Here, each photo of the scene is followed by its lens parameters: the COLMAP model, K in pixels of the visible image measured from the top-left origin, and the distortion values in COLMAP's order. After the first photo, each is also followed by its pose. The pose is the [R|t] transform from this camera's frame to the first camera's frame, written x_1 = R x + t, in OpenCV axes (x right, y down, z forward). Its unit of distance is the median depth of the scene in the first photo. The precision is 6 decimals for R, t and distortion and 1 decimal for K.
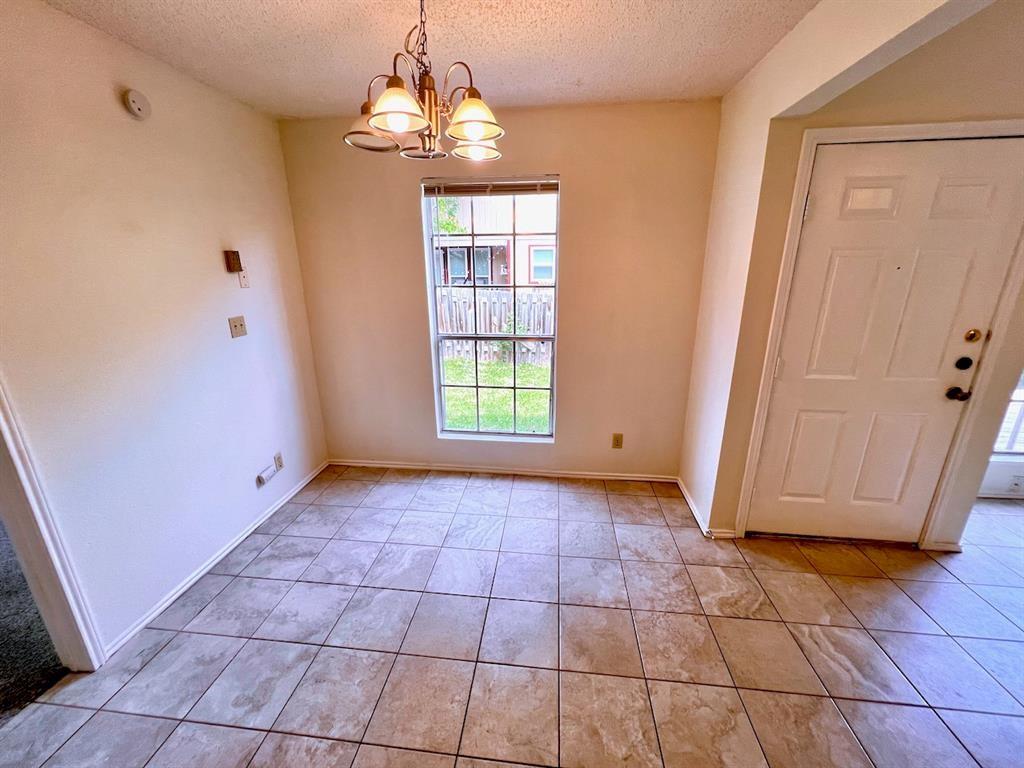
lens RADIAL K [[410.7, 0, 506.2], [0, 410.7, 384.2], [0, 0, 1]] dist [0.001299, 0.000070]
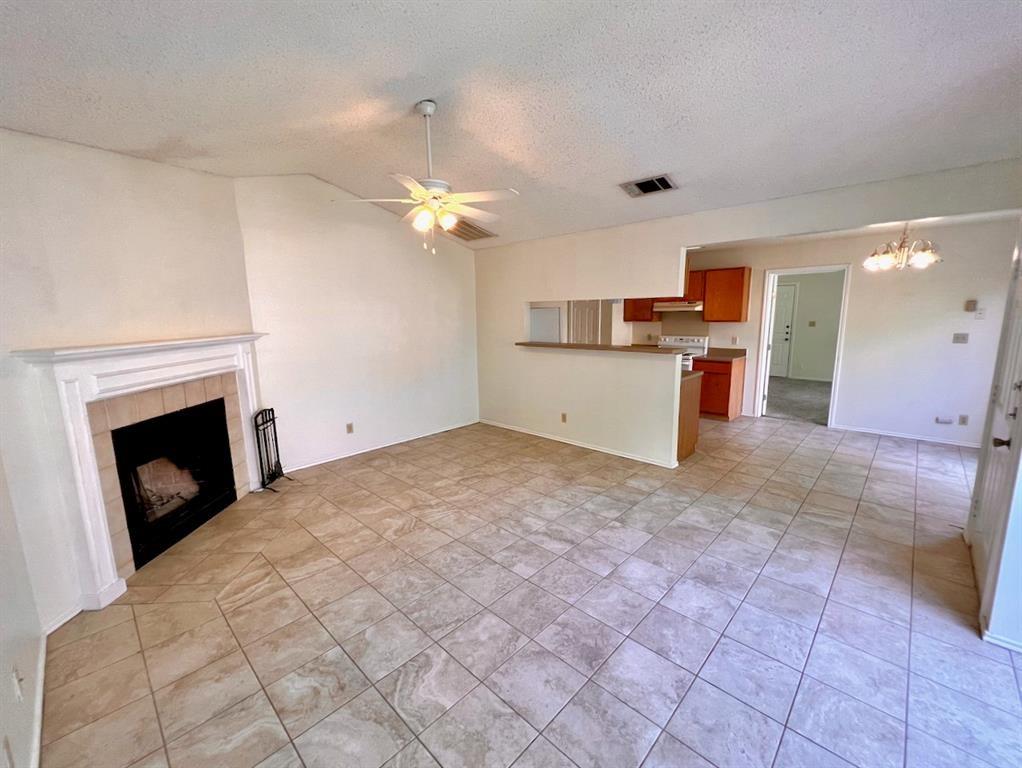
lens RADIAL K [[419.2, 0, 510.7], [0, 419.2, 387.0], [0, 0, 1]] dist [0.003723, 0.000054]
pose [[-0.604879, 0.156932, -0.780701, 2.421728], [-0.207532, 0.915443, 0.344810, -0.188131], [0.768799, 0.370589, -0.521164, 0.518970]]
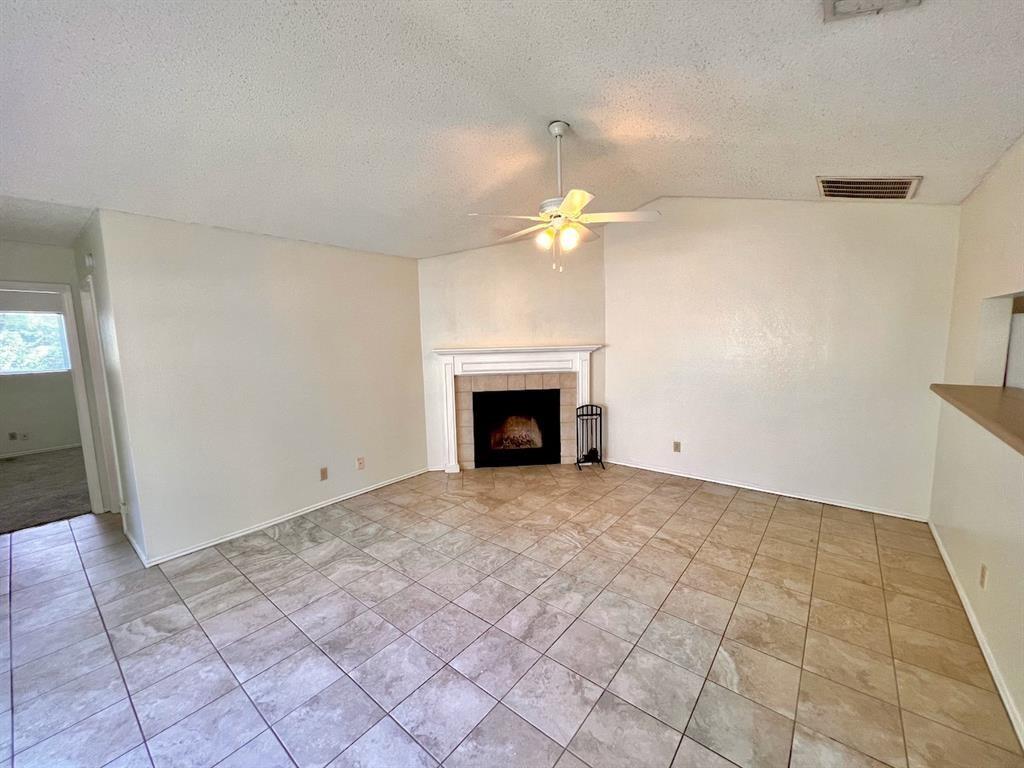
lens RADIAL K [[411.6, 0, 512.0], [0, 411.6, 384.0], [0, 0, 1]] dist [0.002576, 0.000212]
pose [[-0.844863, -0.034109, 0.533894, 0.846321], [0.182914, 0.919405, 0.348191, -0.221359], [-0.502742, 0.391830, -0.770532, 0.698197]]
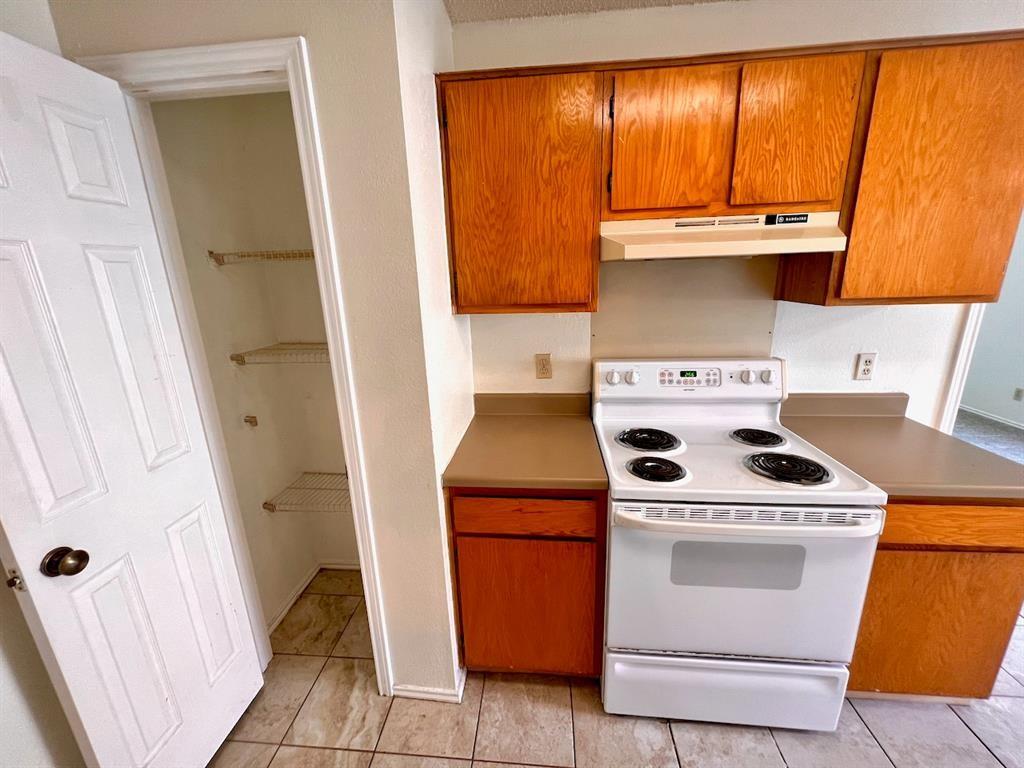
lens RADIAL K [[410.7, 0, 506.2], [0, 410.7, 384.2], [0, 0, 1]] dist [0.001299, 0.000070]
pose [[0.016733, 0.271975, -0.962159, -0.062944], [-0.258246, 0.930818, 0.258625, 0.207324], [0.965934, 0.244146, 0.085812, -0.663015]]
